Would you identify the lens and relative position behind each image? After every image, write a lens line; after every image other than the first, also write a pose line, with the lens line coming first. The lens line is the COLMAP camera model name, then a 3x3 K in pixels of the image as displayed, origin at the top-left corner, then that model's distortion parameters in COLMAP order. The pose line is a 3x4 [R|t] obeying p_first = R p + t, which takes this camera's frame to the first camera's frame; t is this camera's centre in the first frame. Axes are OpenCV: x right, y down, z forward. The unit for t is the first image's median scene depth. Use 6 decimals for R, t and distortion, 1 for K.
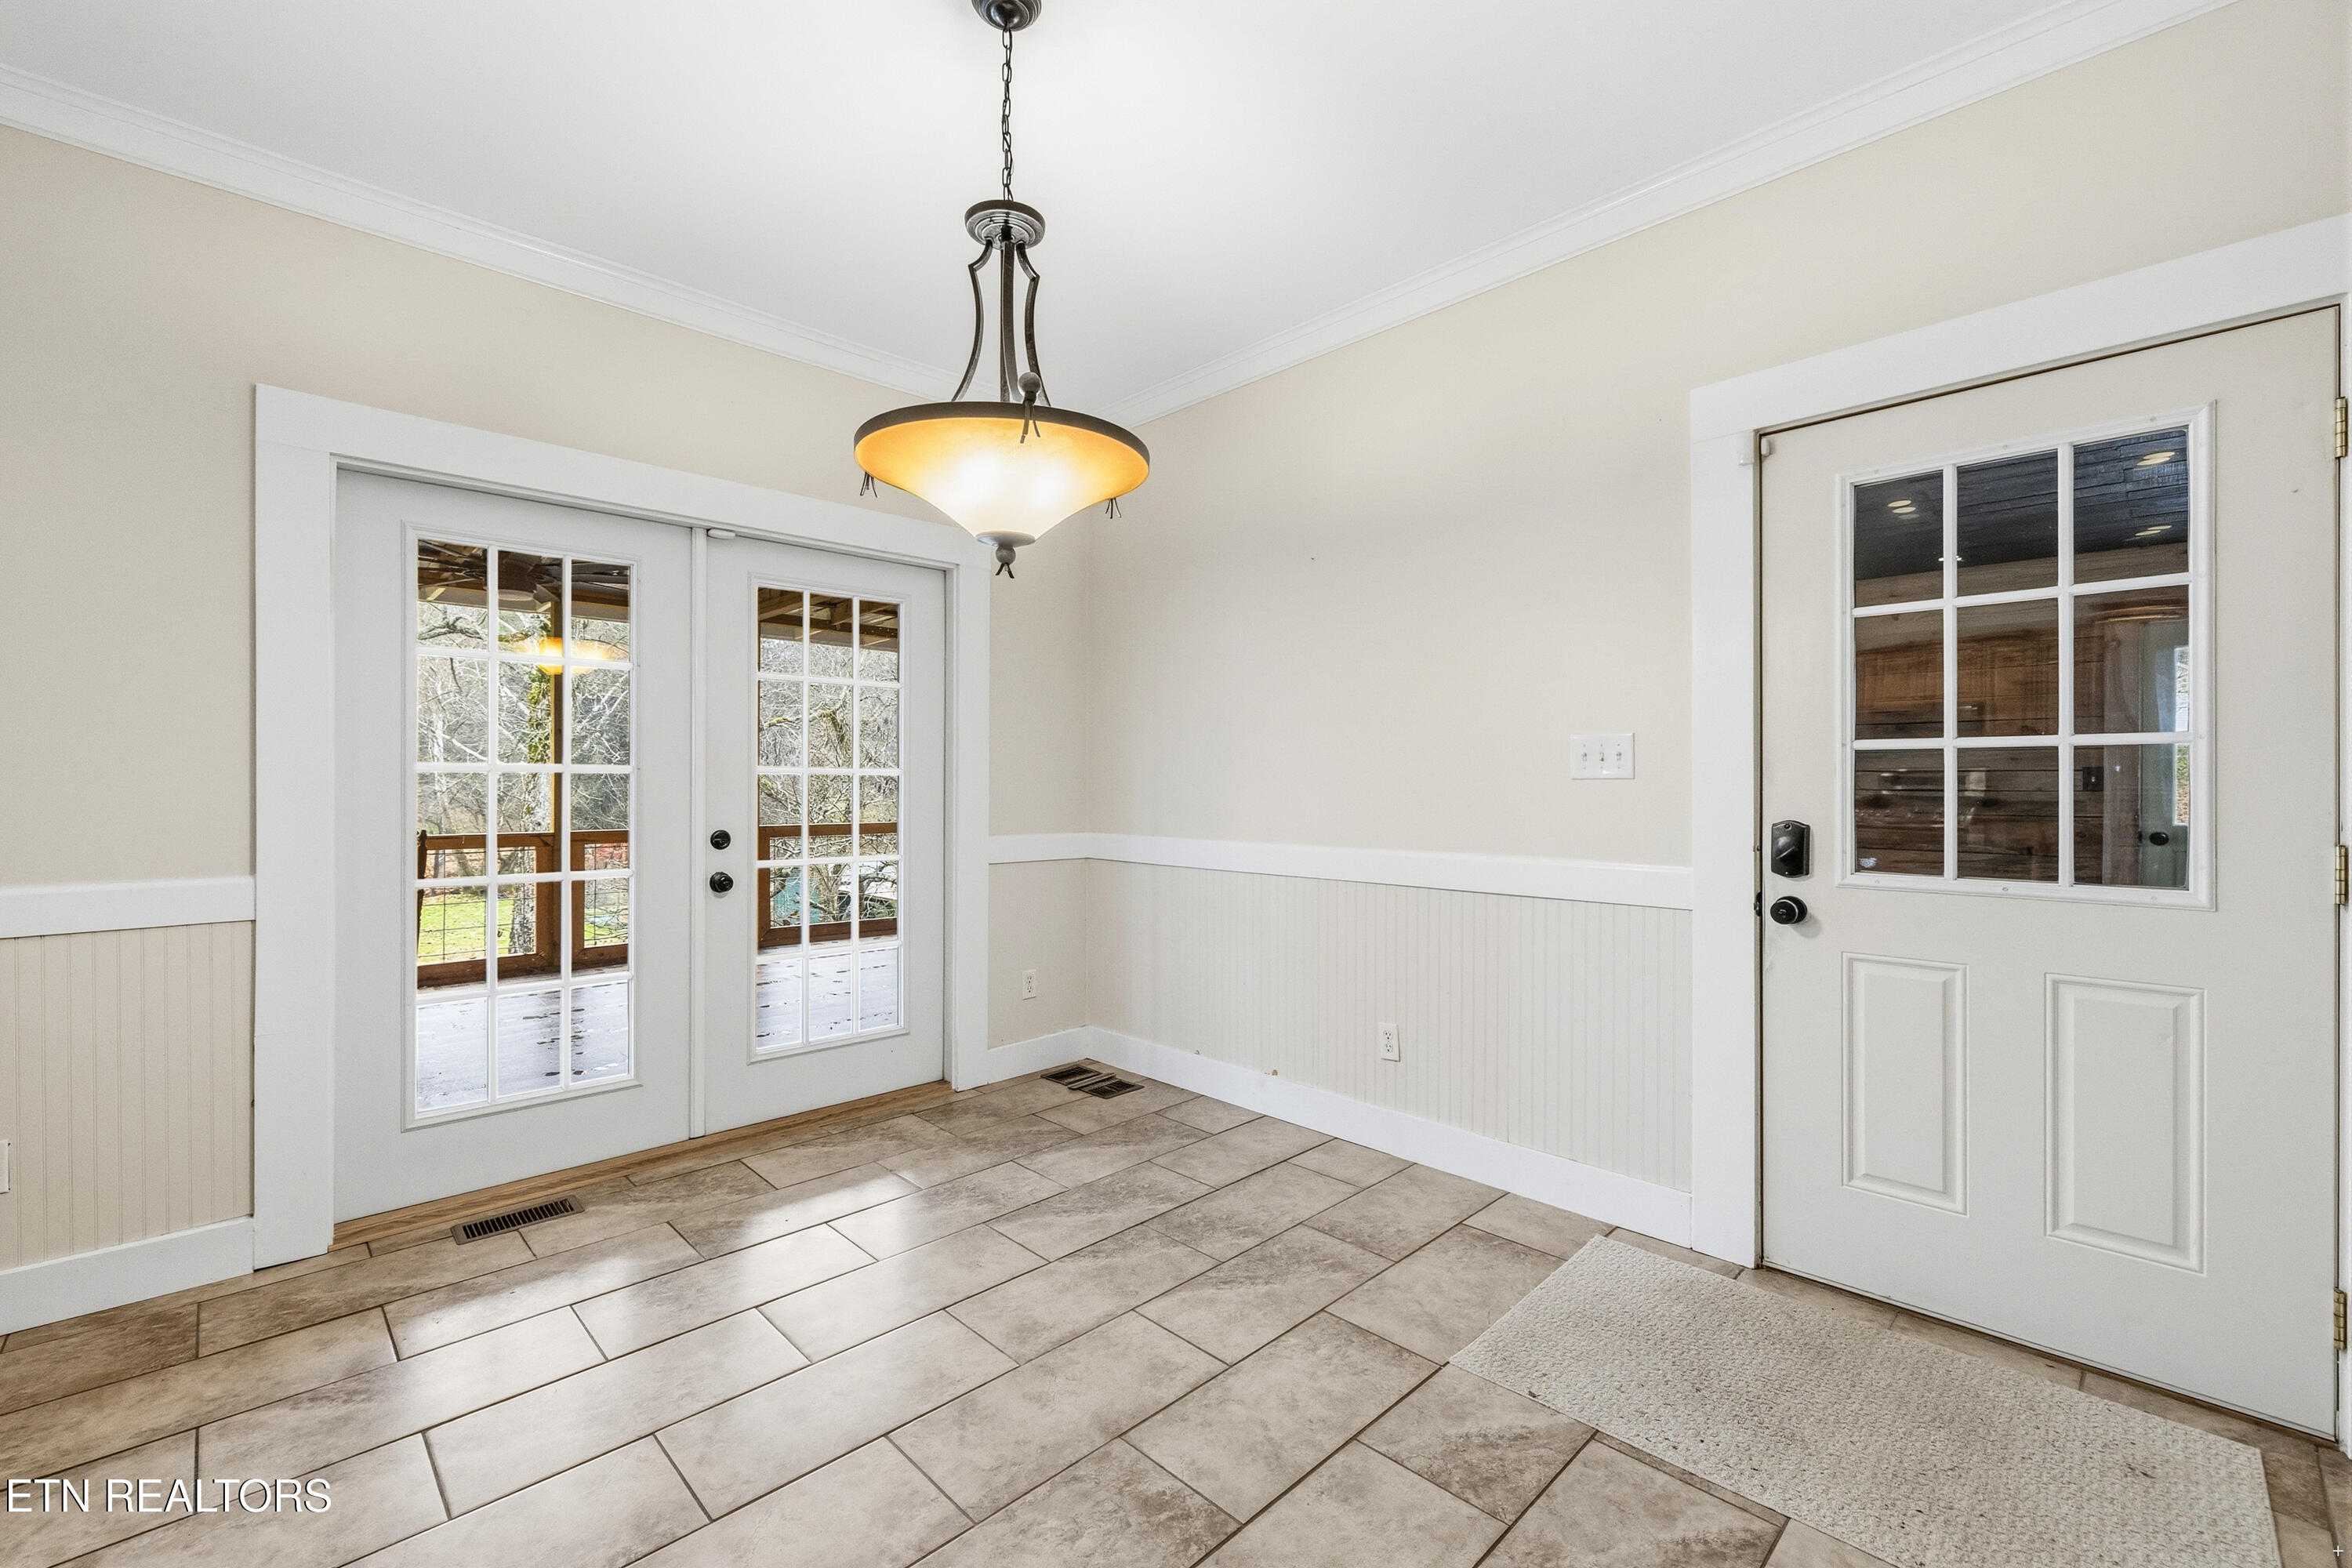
lens RADIAL K [[984.9, 0, 1173.3], [0, 984.9, 778.8], [0, 0, 1]] dist [-0.001279, 0.000650]
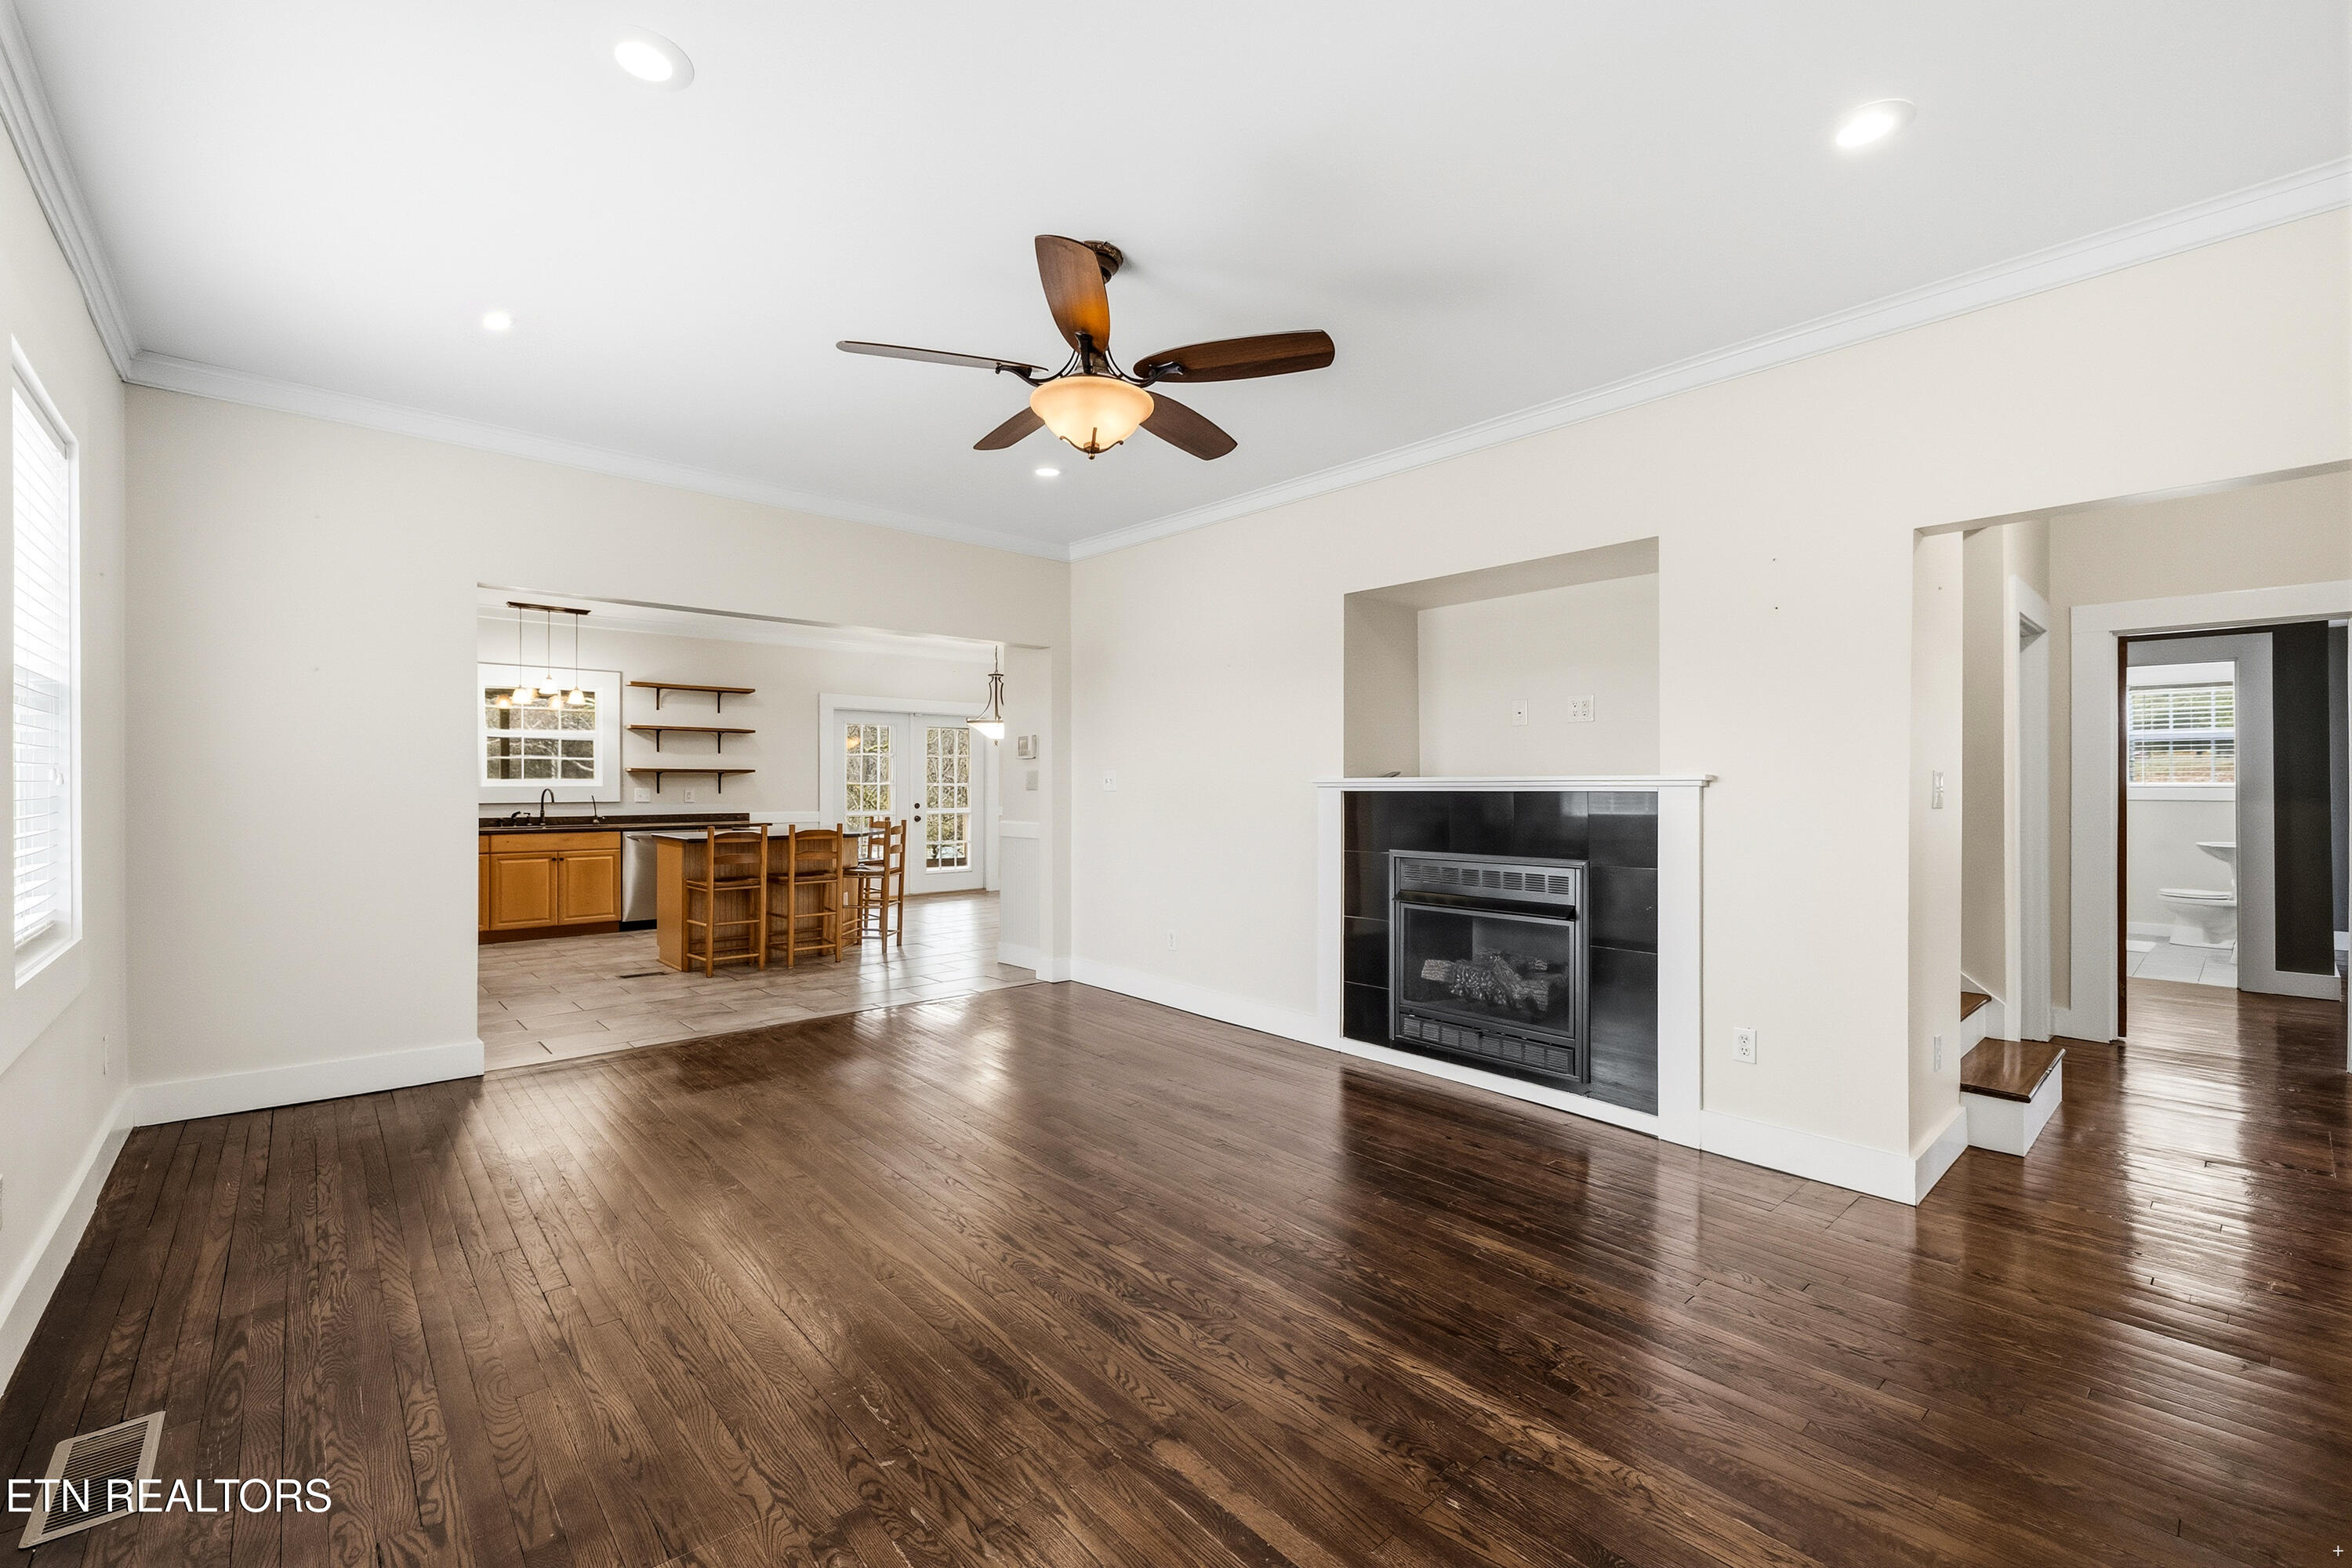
lens RADIAL K [[984.9, 0, 1195.4], [0, 984.9, 779.9], [0, 0, 1]] dist [-0.001279, 0.000650]
pose [[0.999531, -0.003703, -0.030398, 0.822543], [0.003624, 0.999990, -0.002666, -0.019746], [0.030407, 0.002554, 0.999534, -3.249272]]
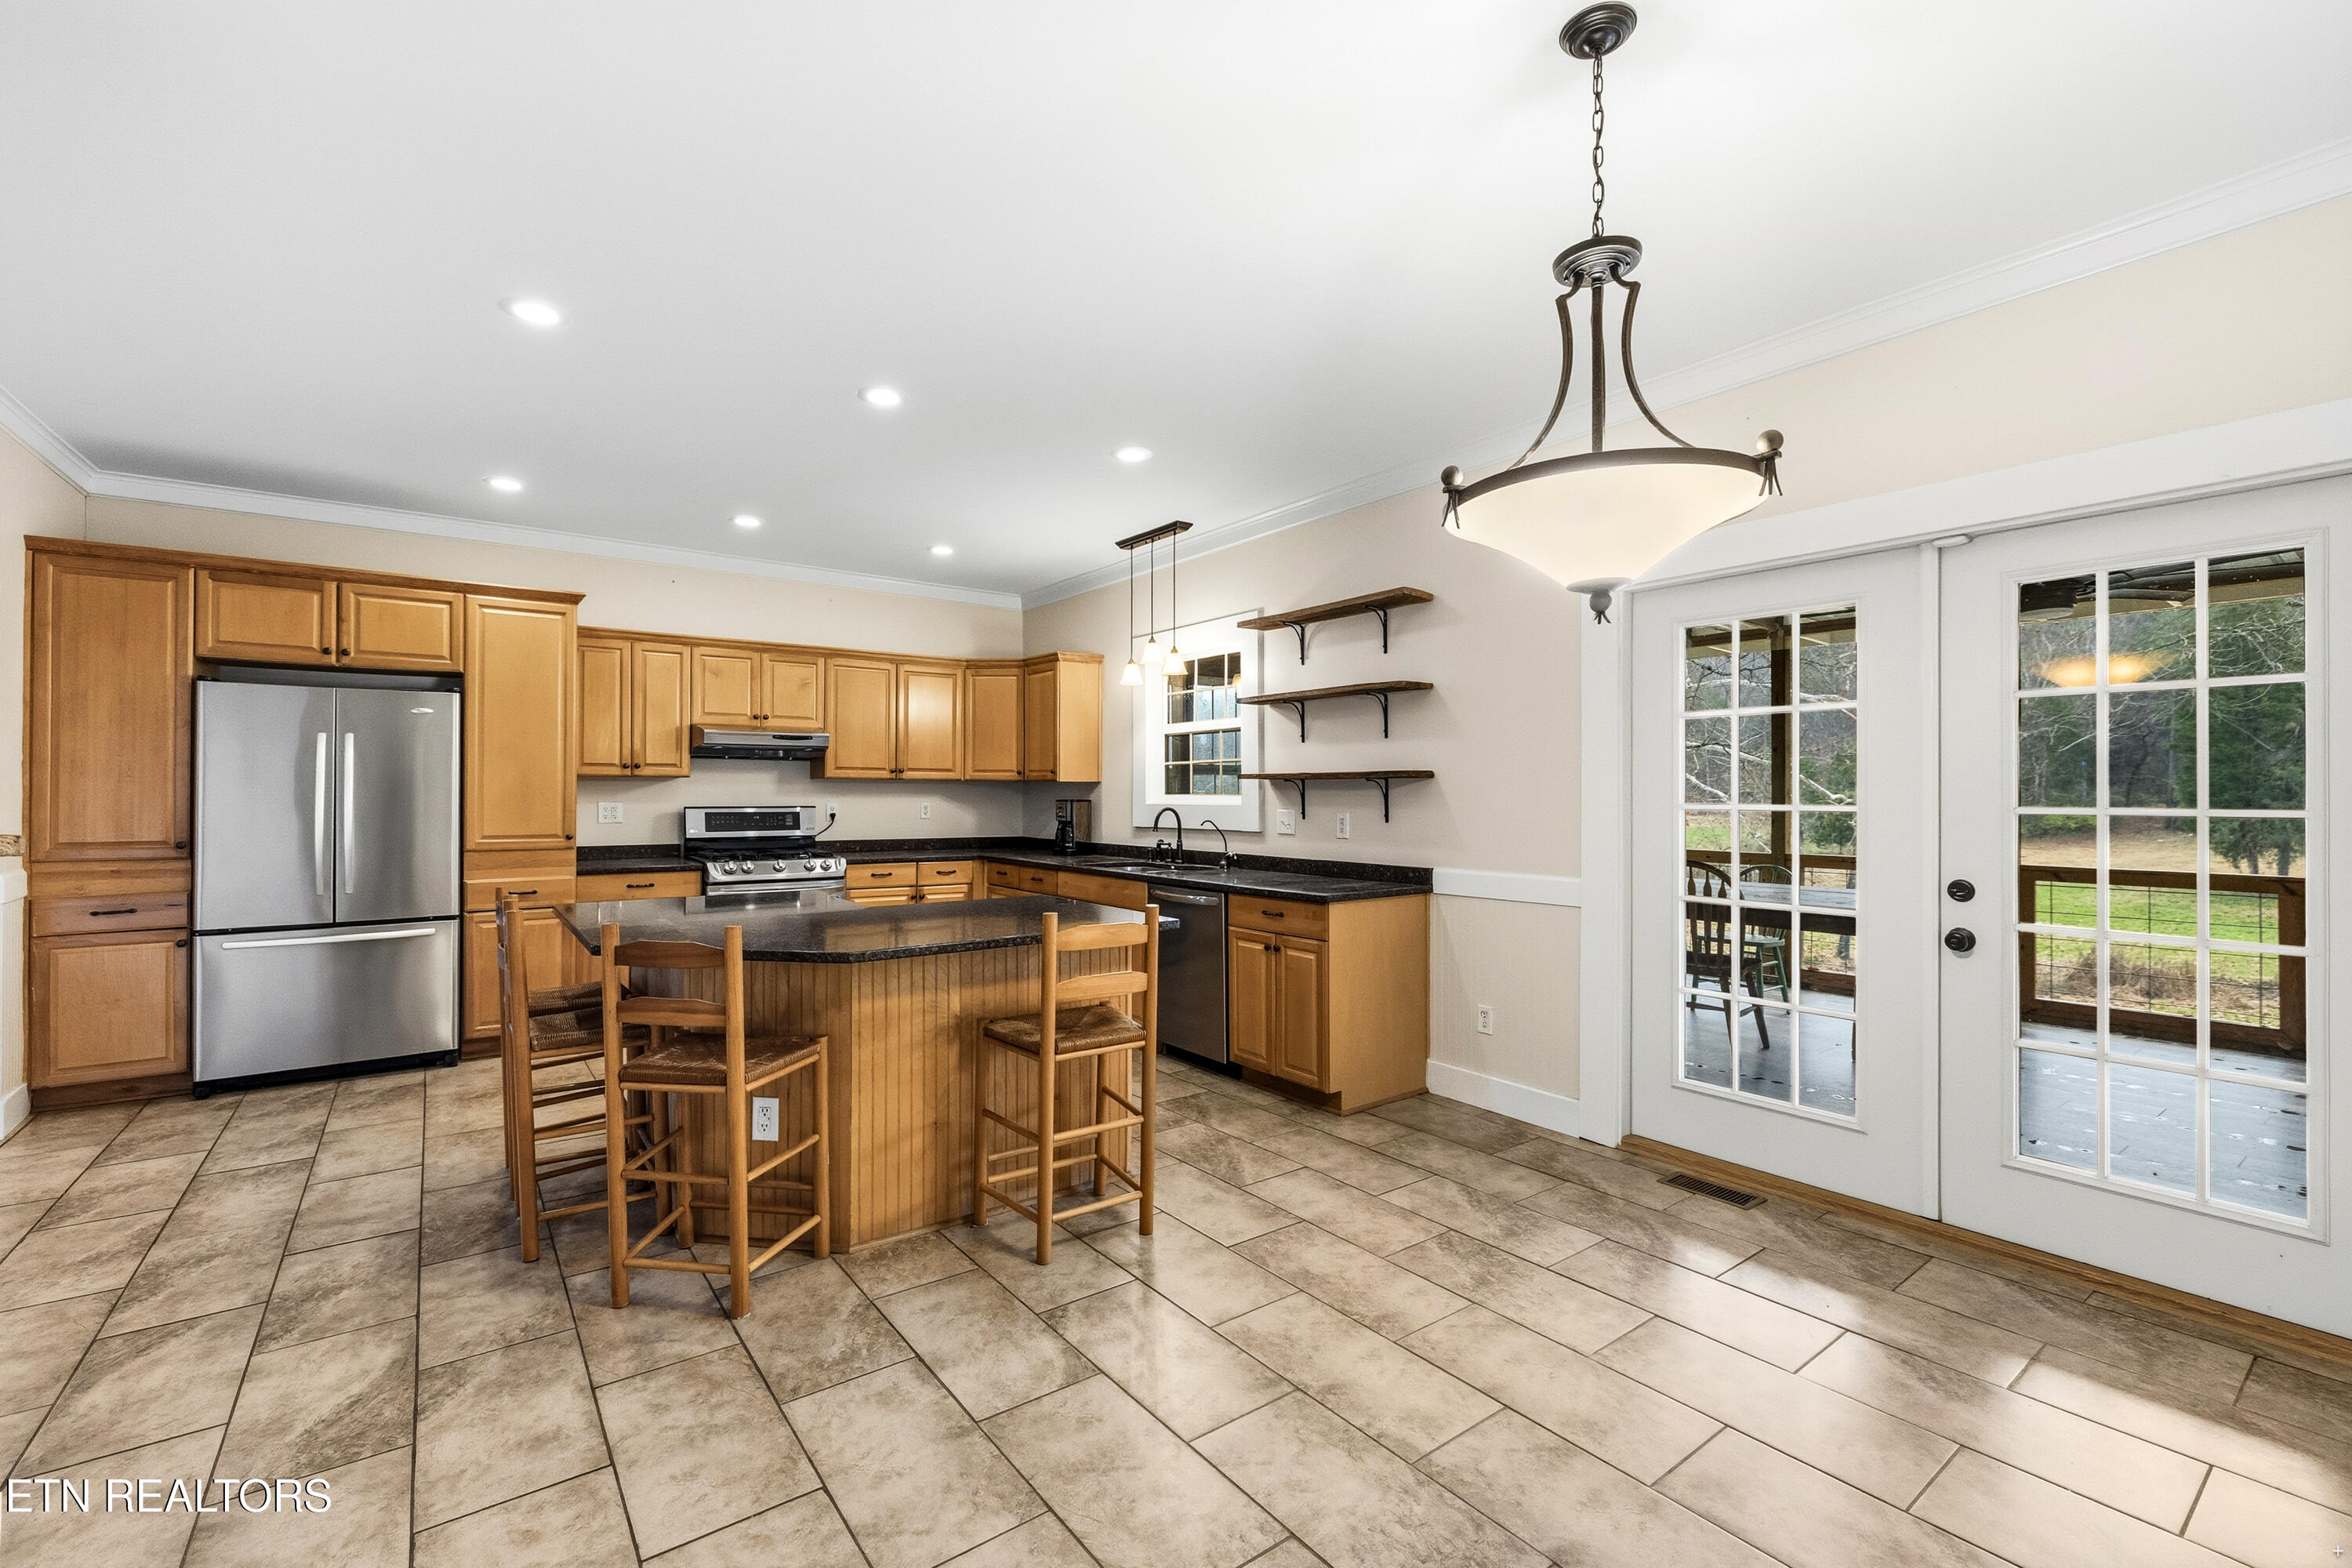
lens RADIAL K [[984.9, 0, 1163.8], [0, 984.9, 777.0], [0, 0, 1]] dist [-0.001279, 0.000650]
pose [[-0.136493, -0.017542, -0.990486, 0.704265], [0.003234, 0.999830, -0.018154, -0.035020], [0.990636, -0.005681, -0.136413, 0.595109]]
